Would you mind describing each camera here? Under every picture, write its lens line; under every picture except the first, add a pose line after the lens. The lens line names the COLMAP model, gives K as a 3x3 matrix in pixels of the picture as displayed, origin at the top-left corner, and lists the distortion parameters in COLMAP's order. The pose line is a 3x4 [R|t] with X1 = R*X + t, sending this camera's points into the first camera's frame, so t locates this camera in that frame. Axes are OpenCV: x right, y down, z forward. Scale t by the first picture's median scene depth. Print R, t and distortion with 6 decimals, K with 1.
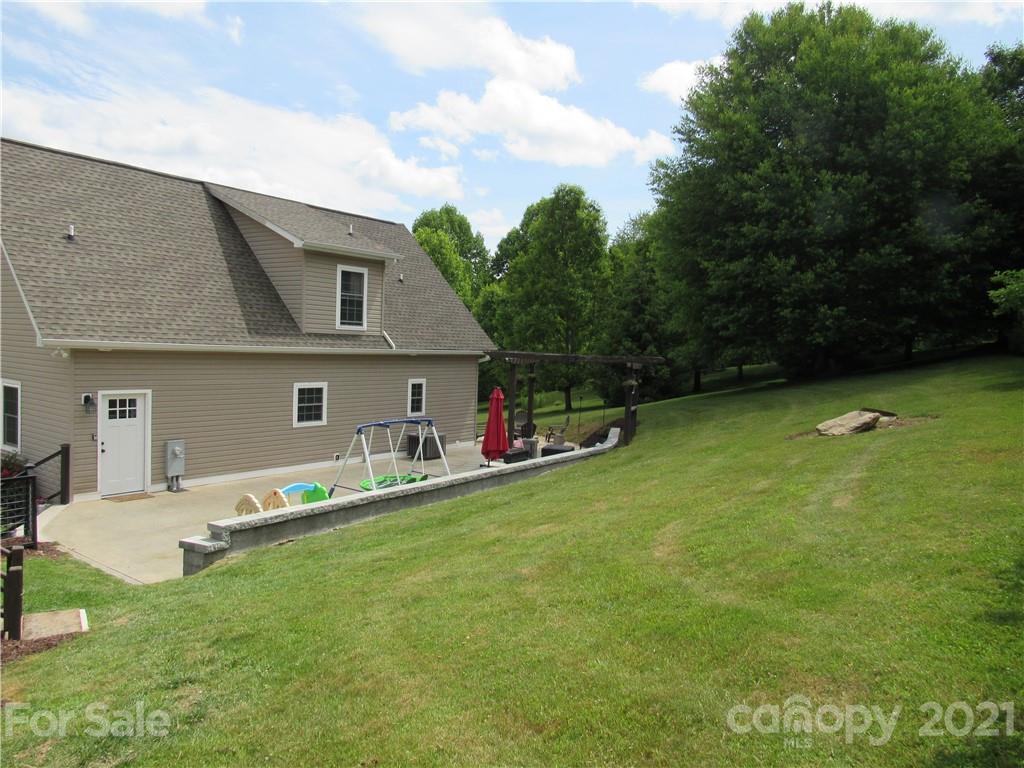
lens RADIAL K [[723.5, 0, 512.0], [0, 723.5, 368.3], [0, 0, 1]] dist [-0.010508, 0.004148]
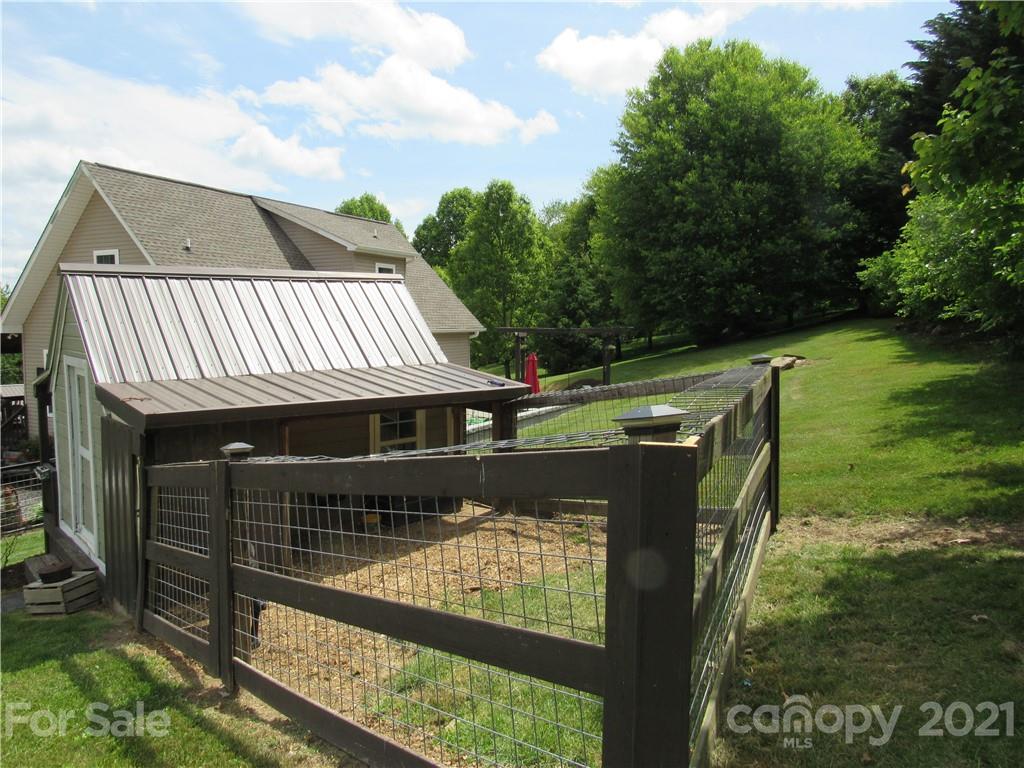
lens RADIAL K [[728.4, 0, 512.0], [0, 728.4, 384.0], [0, 0, 1]] dist [-0.011780, 0.004027]
pose [[0.986459, -0.049942, 0.156216, -0.171494], [0.042419, 0.997791, 0.051124, 0.008036], [-0.158424, -0.043806, 0.986399, -0.222749]]
